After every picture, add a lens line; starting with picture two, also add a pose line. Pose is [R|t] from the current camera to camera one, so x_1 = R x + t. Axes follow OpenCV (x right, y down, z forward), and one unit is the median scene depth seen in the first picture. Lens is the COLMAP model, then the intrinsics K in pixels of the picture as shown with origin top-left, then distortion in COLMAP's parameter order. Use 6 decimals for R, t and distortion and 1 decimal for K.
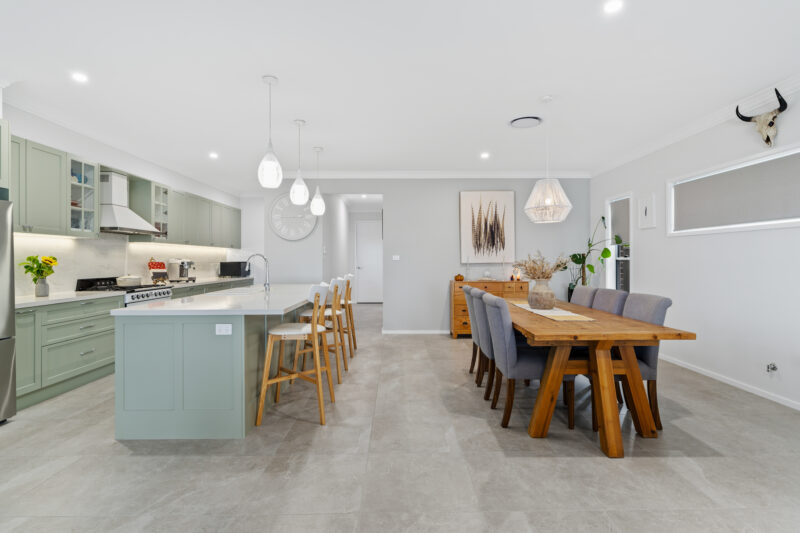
lens RADIAL K [[402.6, 0, 392.1], [0, 402.6, 259.9], [0, 0, 1]] dist [0.006478, 0.001112]
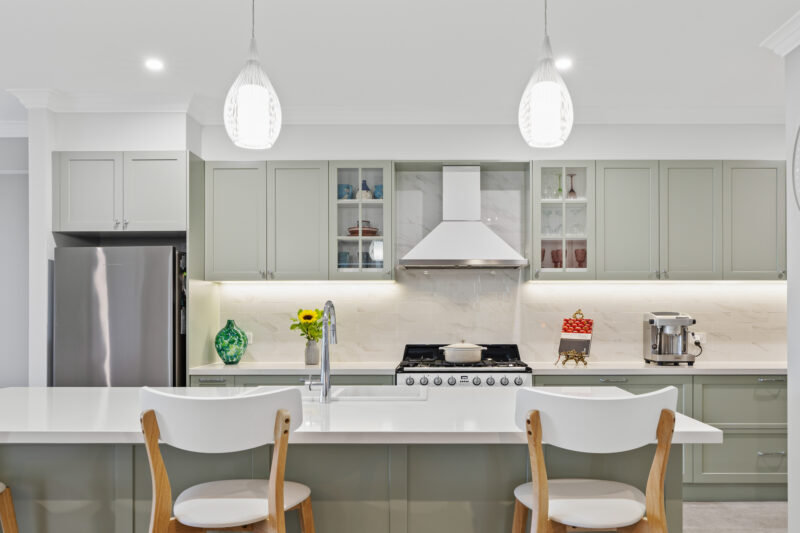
lens RADIAL K [[465.1, 0, 434.4], [0, 465.1, 314.4], [0, 0, 1]] dist [-0.028102, 0.003838]
pose [[-0.014632, 0.004740, -0.999882, -0.007011], [0.001209, 0.999988, 0.004722, -0.003950], [0.999892, -0.001139, -0.014638, 0.954369]]
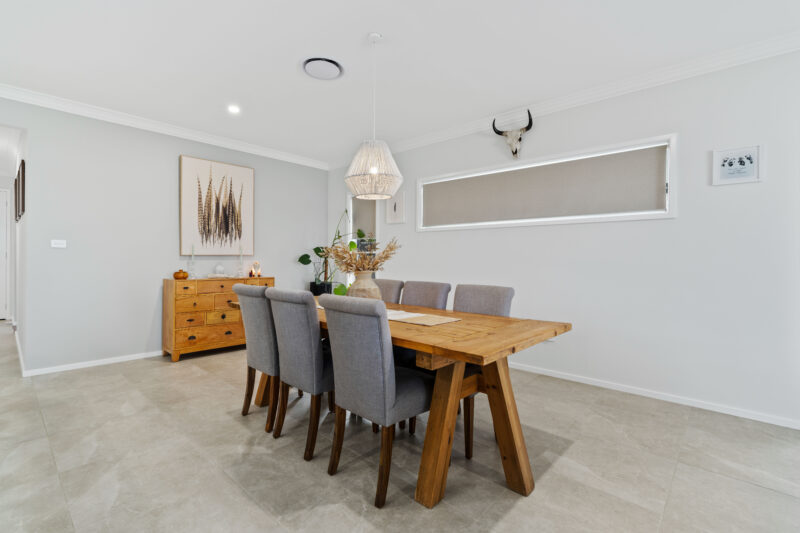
lens RADIAL K [[371.6, 0, 401.2], [0, 371.6, 256.8], [0, 0, 1]] dist [-0.001280, 0.000967]
pose [[0.669175, 0.014196, 0.742970, -0.076302], [-0.010704, 0.999898, -0.009465, 0.017834], [-0.743028, -0.001619, 0.669258, 0.332011]]
